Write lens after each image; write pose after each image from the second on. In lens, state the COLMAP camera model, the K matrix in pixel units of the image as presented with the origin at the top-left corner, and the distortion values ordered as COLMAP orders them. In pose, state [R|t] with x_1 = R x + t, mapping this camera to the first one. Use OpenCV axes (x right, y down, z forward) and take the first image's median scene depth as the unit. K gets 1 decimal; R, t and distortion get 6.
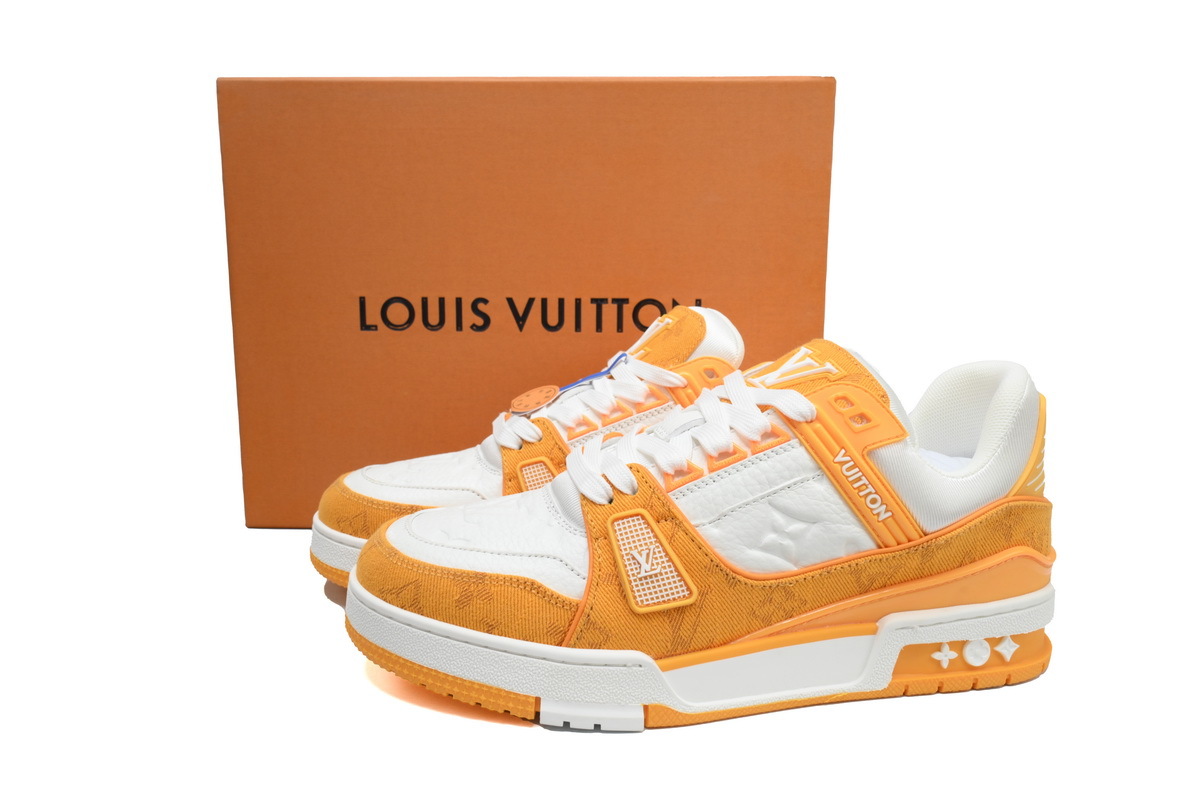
lens RADIAL K [[922.2, 0, 598.2], [0, 922.2, 415.4], [0, 0, 1]] dist [-0.003526, -0.000797]
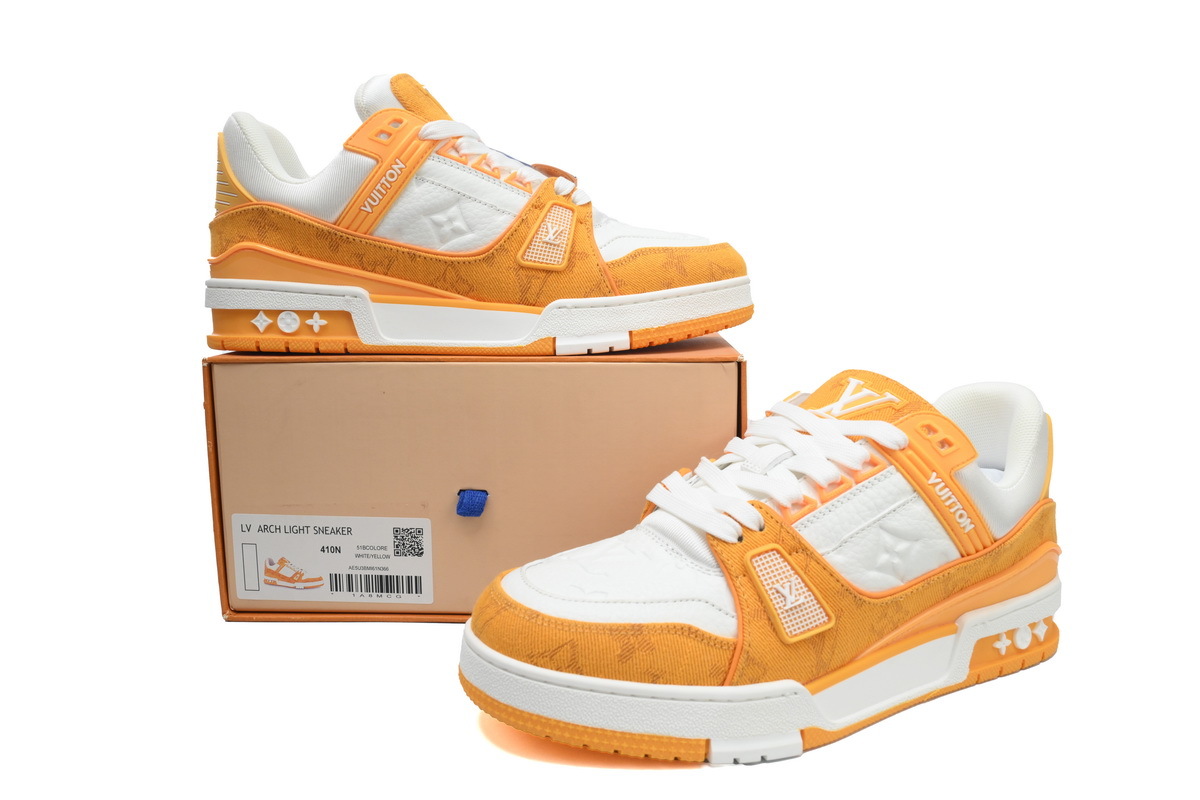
lens RADIAL K [[922.2, 0, 598.2], [0, 922.2, 415.4], [0, 0, 1]] dist [-0.003526, -0.000797]
pose [[0.952192, -0.059249, 0.299701, -0.451712], [0.060538, 0.998153, 0.004993, -0.062094], [-0.299443, 0.013389, 0.954020, 0.057491]]
